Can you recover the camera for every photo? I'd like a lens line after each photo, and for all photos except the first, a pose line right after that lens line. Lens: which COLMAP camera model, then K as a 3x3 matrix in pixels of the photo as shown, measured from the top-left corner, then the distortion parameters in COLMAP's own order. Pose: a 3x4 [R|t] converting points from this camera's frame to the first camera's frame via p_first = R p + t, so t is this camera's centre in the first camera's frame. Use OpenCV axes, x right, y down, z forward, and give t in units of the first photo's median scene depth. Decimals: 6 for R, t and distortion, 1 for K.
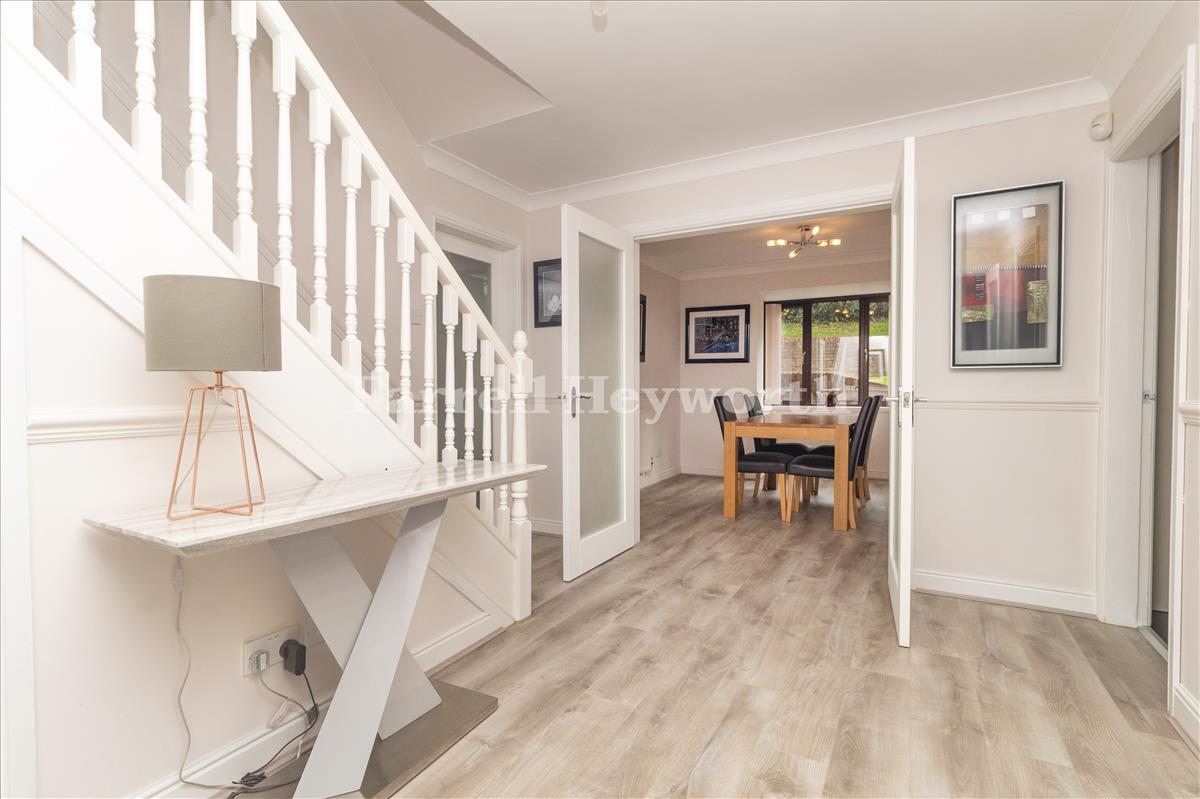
lens RADIAL K [[557.1, 0, 597.3], [0, 557.1, 399.7], [0, 0, 1]] dist [0.016736, 0.000088]
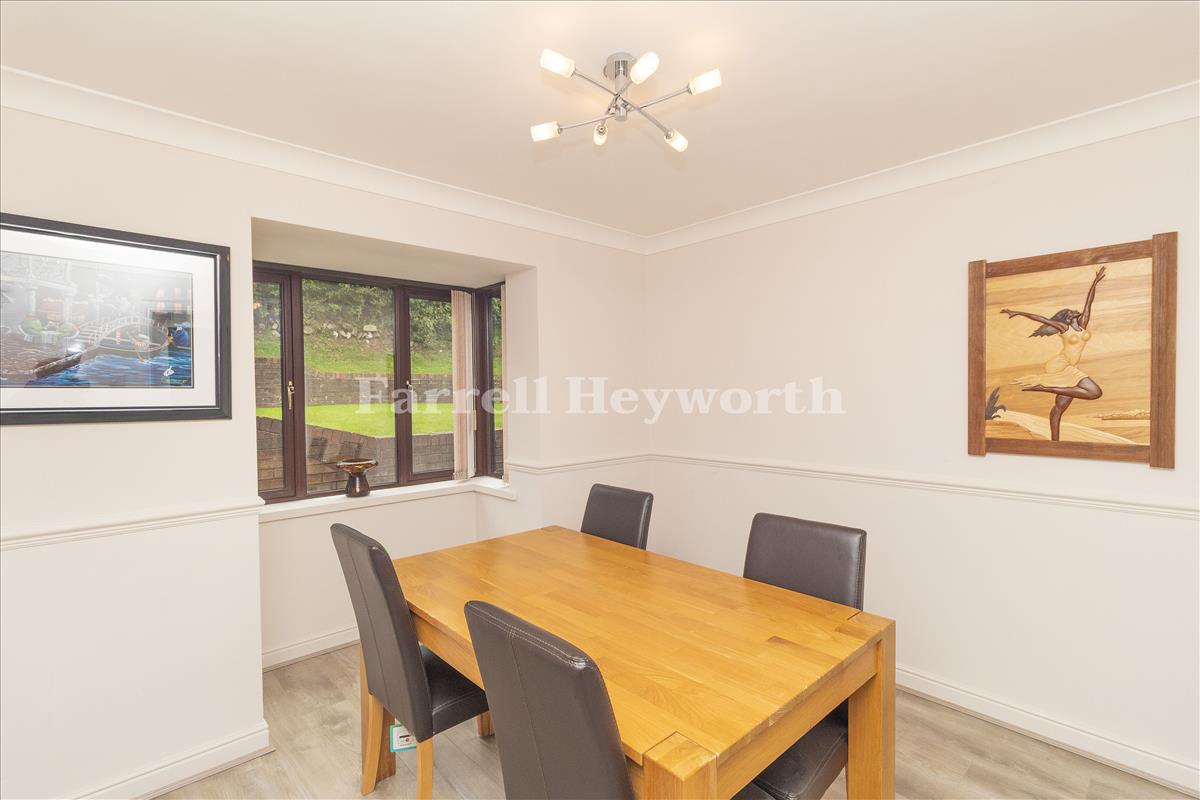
lens RADIAL K [[557.1, 0, 597.3], [0, 557.1, 400.2], [0, 0, 1]] dist [0.016736, 0.000088]
pose [[0.306305, -0.021336, 0.951694, 0.014209], [0.034115, 0.999353, 0.011425, -0.071362], [-0.951322, 0.028967, 0.306835, 0.658730]]
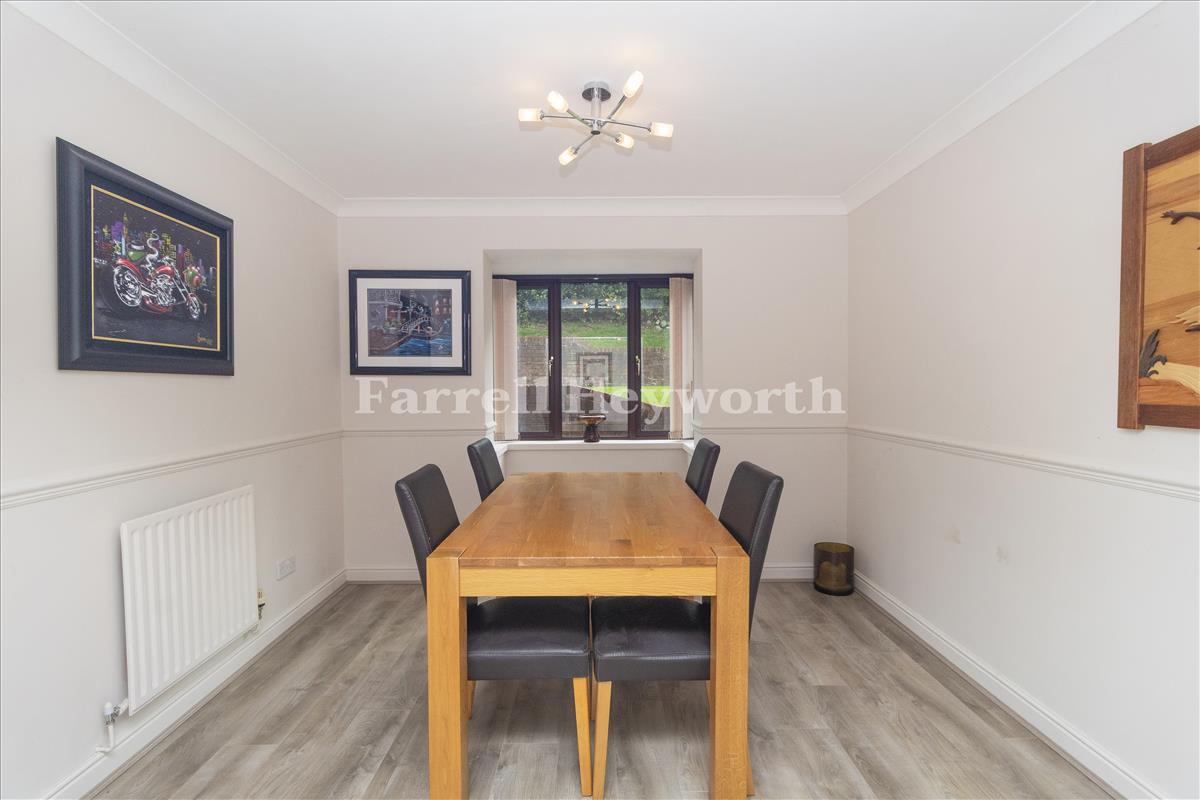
lens RADIAL K [[557.1, 0, 597.3], [0, 557.1, 400.2], [0, 0, 1]] dist [0.016736, 0.000088]
pose [[0.867979, -0.018593, 0.496252, 0.100297], [0.016628, 0.999827, 0.008377, -0.042543], [-0.496322, 0.000981, 0.868138, 0.435452]]
